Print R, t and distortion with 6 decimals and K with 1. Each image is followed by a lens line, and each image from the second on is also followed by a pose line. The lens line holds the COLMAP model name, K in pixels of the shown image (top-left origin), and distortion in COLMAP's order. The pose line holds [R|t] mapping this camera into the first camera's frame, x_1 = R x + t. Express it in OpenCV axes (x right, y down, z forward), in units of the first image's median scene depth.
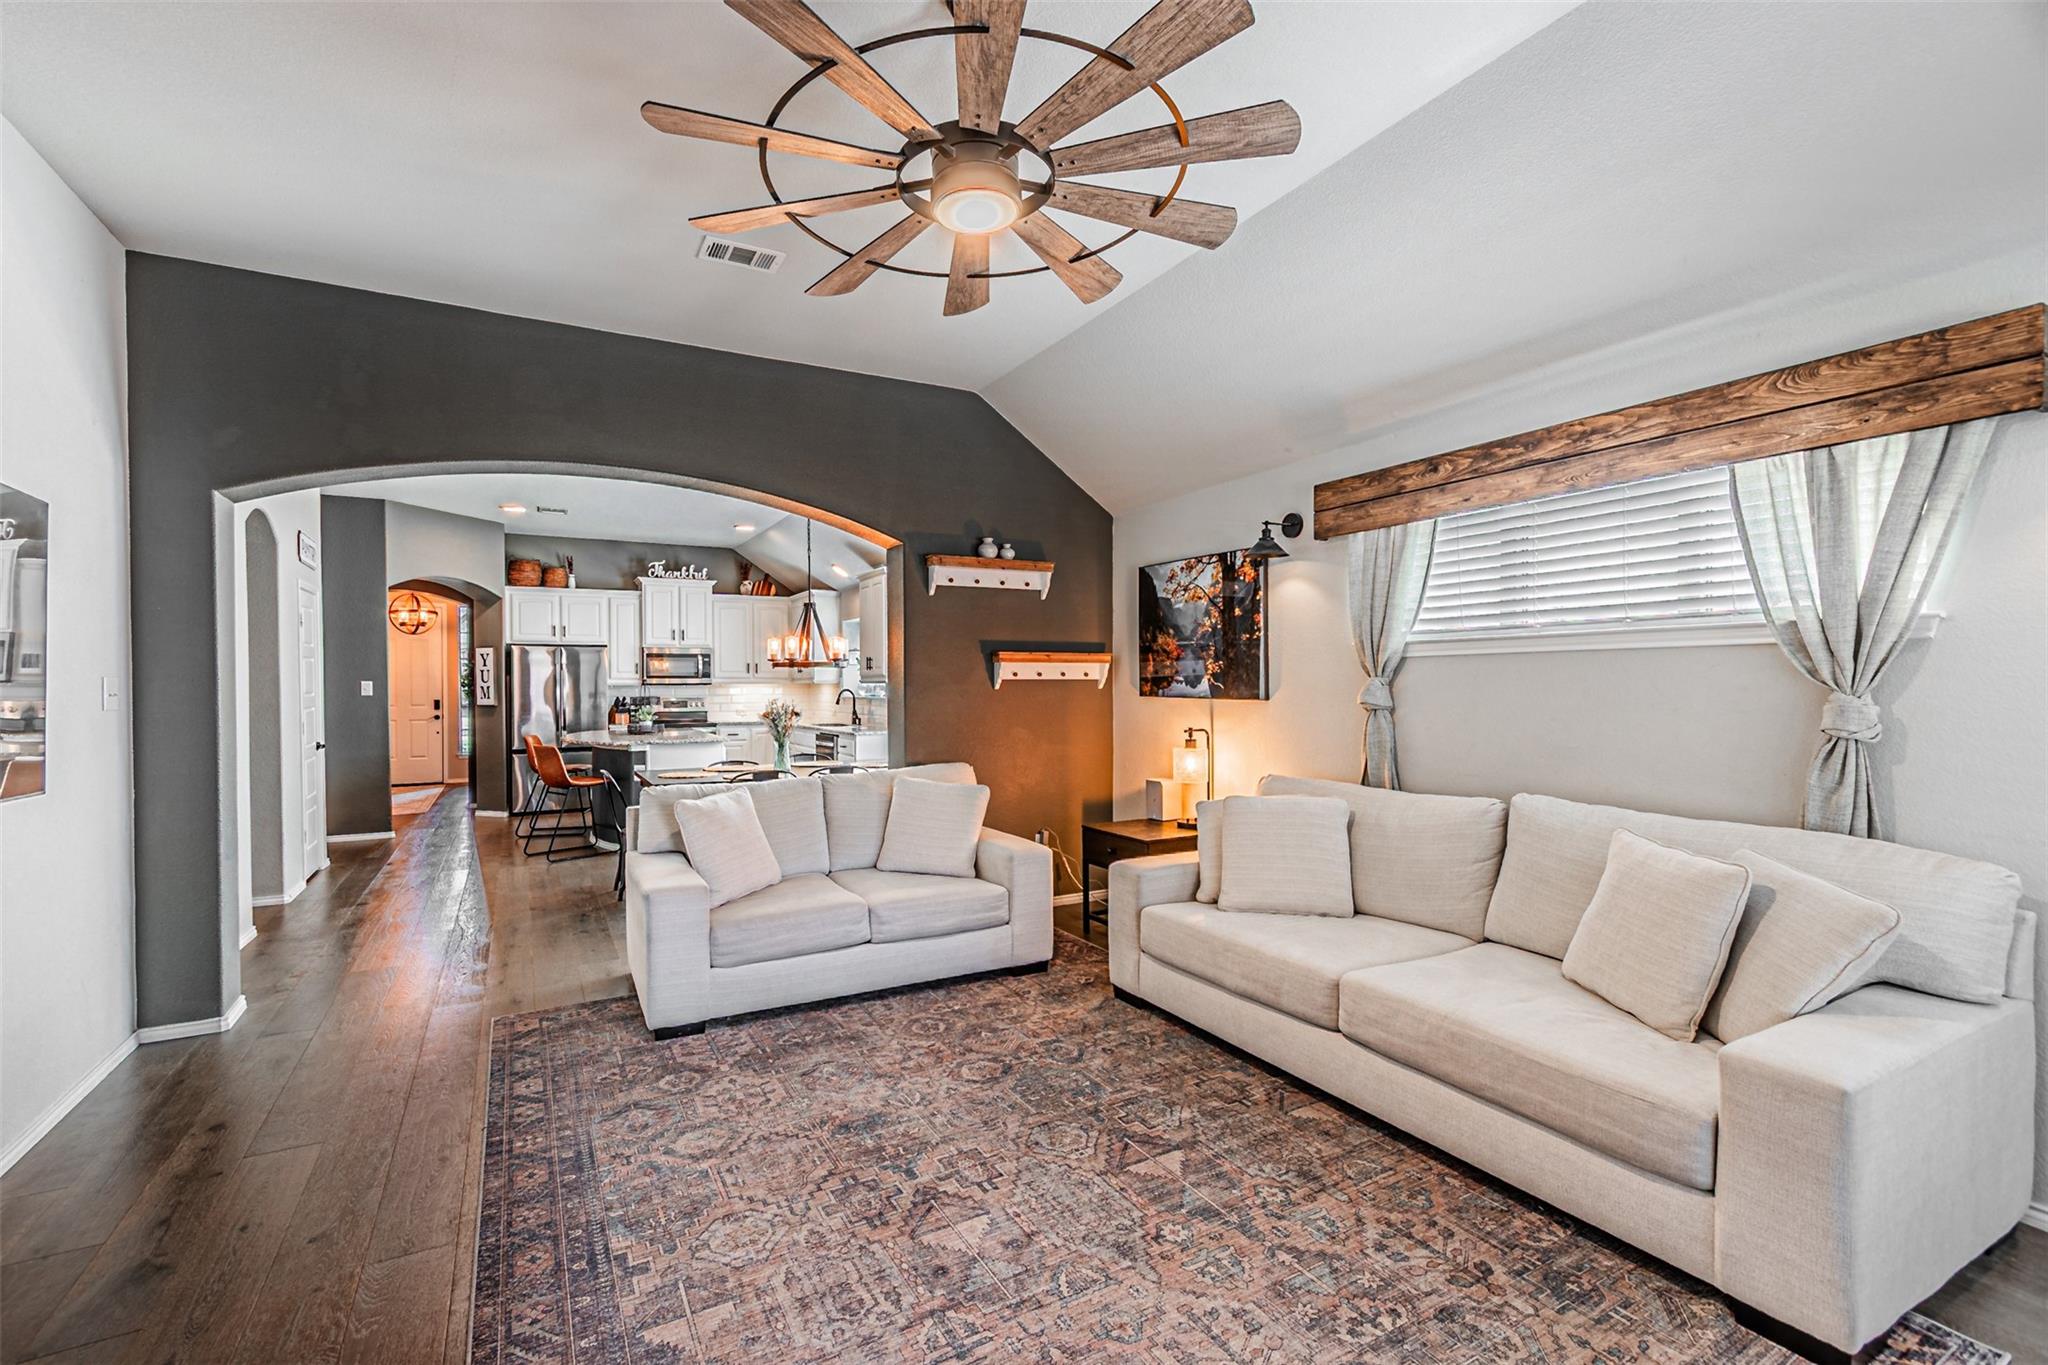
lens RADIAL K [[894.4, 0, 1009.2], [0, 894.4, 684.9], [0, 0, 1]] dist [0.003831, 0.000046]
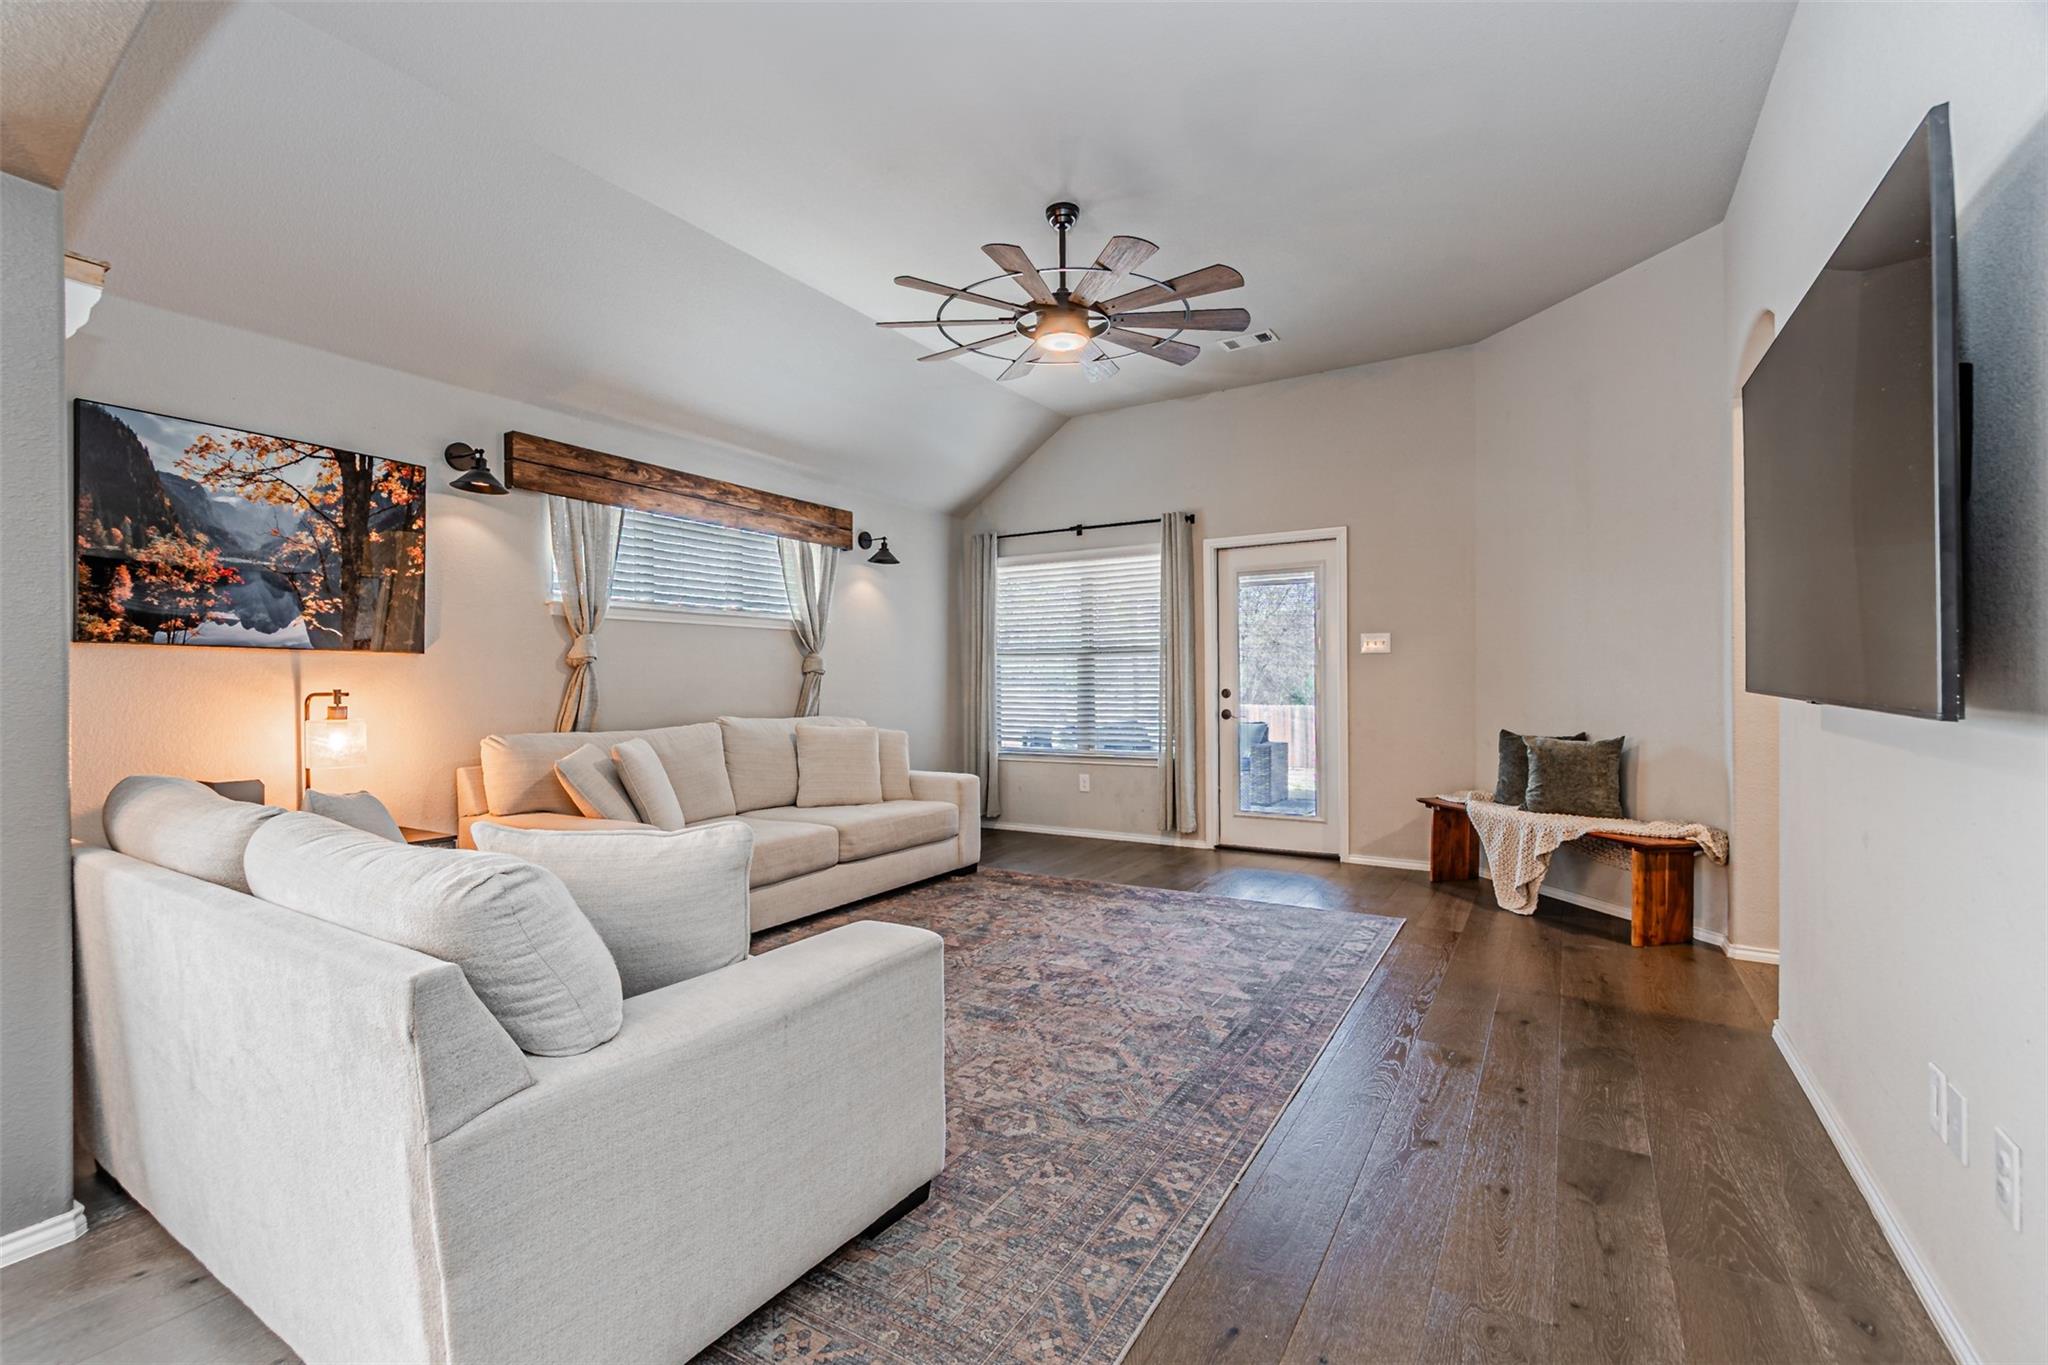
lens RADIAL K [[894.4, 0, 1009.2], [0, 894.4, 684.9], [0, 0, 1]] dist [0.003831, 0.000046]
pose [[-0.493446, 0.008700, 0.869733, -0.864779], [0.010983, 0.999933, -0.003771, 0.068155], [-0.869707, 0.007692, -0.493509, 1.158977]]
